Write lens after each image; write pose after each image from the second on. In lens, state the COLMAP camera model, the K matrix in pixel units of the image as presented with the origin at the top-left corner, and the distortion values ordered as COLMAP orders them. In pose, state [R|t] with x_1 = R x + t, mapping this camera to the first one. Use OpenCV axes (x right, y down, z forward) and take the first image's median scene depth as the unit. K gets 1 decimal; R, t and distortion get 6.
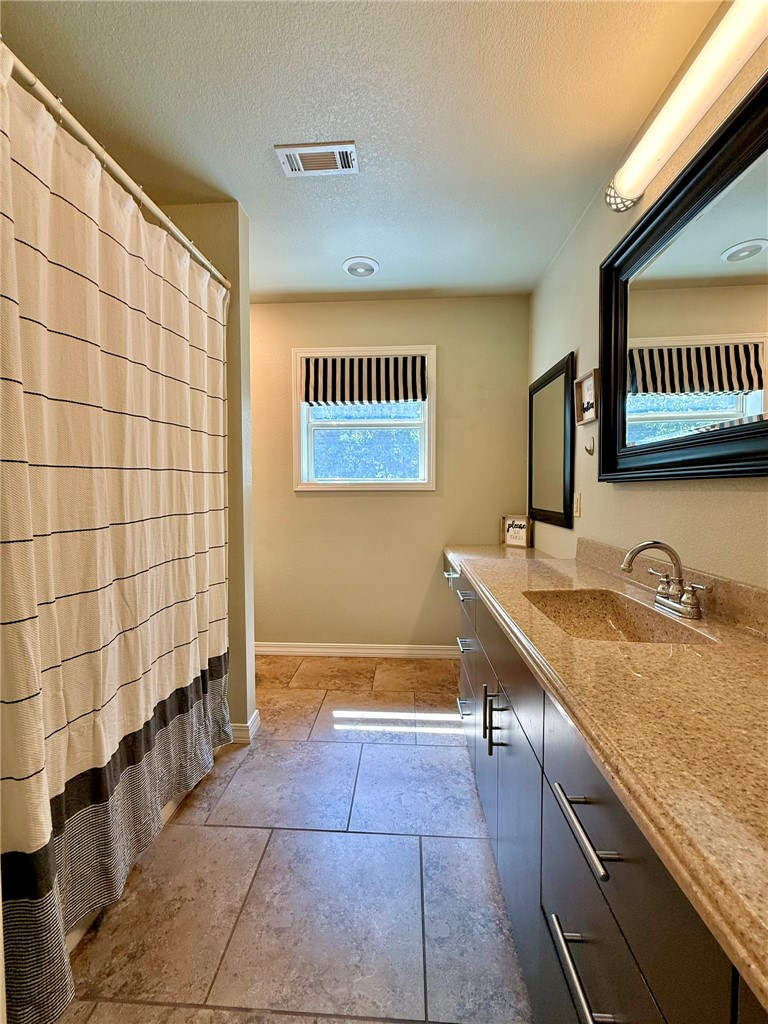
lens RADIAL K [[421.9, 0, 384.0], [0, 421.9, 512.0], [0, 0, 1]] dist [-0.000671, -0.000163]
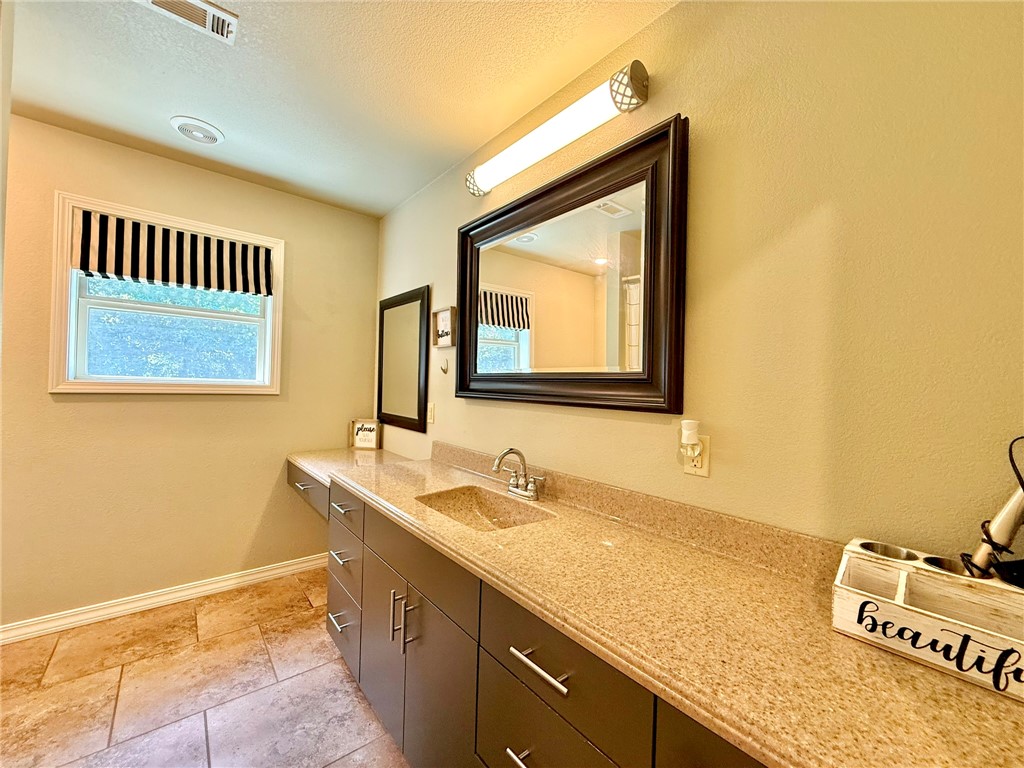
lens RADIAL K [[407.8, 0, 506.2], [0, 407.8, 386.6], [0, 0, 1]] dist [0.000094, 0.000144]
pose [[0.737438, 0.022087, 0.675054, -0.157676], [0.003011, 0.999348, -0.035987, -0.047003], [-0.675408, 0.028571, 0.736890, 0.003839]]
